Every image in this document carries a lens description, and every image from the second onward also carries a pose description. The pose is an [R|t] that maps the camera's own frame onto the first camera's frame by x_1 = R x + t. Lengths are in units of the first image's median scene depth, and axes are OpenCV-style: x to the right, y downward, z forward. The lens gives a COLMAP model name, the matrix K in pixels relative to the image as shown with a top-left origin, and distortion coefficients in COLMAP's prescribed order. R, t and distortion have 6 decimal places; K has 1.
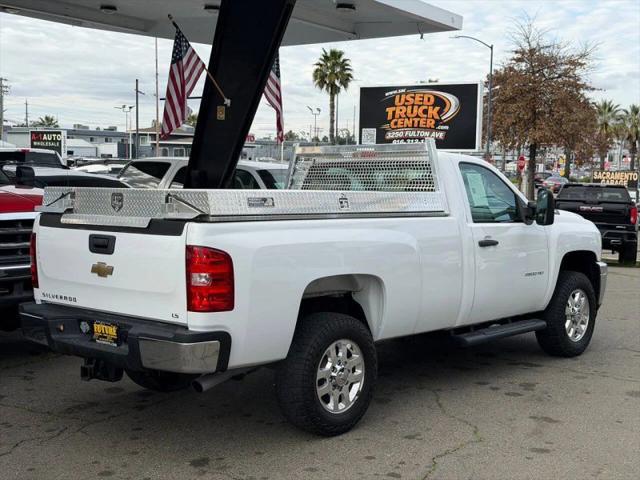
lens RADIAL K [[907.2, 0, 319.4], [0, 907.2, 245.4], [0, 0, 1]] dist [0.098646, 0.000000]
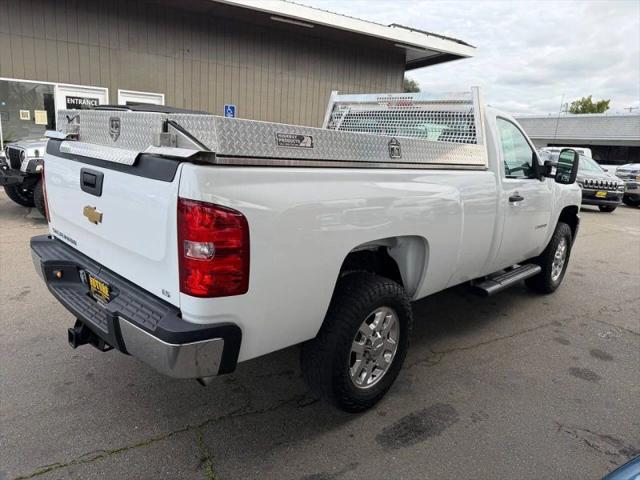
lens RADIAL K [[453.7, 0, 320.0], [0, 453.7, 244.1], [0, 0, 1]] dist [0.037331, -0.043514]
pose [[0.997454, 0.070031, -0.013470, -0.029574], [-0.067018, 0.985059, 0.158641, -0.021862], [0.024379, -0.157334, 0.987244, 0.544474]]
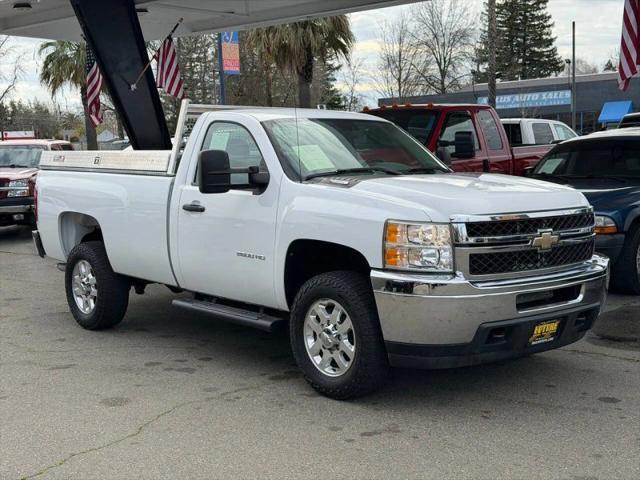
lens RADIAL K [[907.2, 0, 325.4], [0, 907.2, 243.3], [0, 0, 1]] dist [0.098646, 0.000000]
pose [[-0.128698, 0.097604, -0.986869, 1.260803], [-0.063079, 0.992324, 0.106369, -0.085896], [0.989676, 0.075940, -0.121553, 1.438311]]
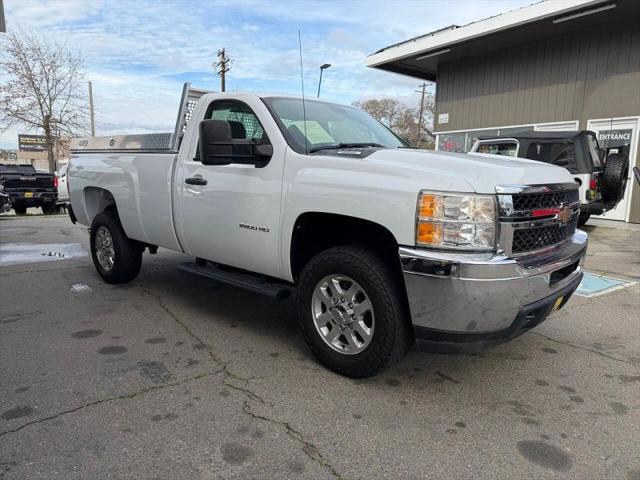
lens RADIAL K [[453.7, 0, 319.2], [0, 453.7, 238.6], [0, 0, 1]] dist [0.037331, -0.043514]
pose [[-0.011772, 0.156210, -0.987654, 0.795883], [-0.080415, 0.984375, 0.156650, -0.034887], [0.996692, 0.081267, 0.000974, 1.311614]]
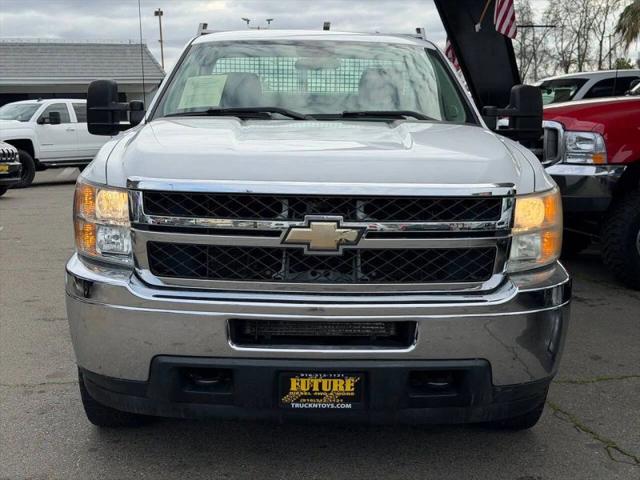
lens RADIAL K [[907.2, 0, 325.3], [0, 907.2, 242.0], [0, 0, 1]] dist [0.098646, 0.000000]
pose [[-0.723097, 0.084261, -0.685588, 0.708266], [-0.068716, 0.978833, 0.192778, -0.102383], [0.687320, 0.186508, -0.702001, 1.899575]]
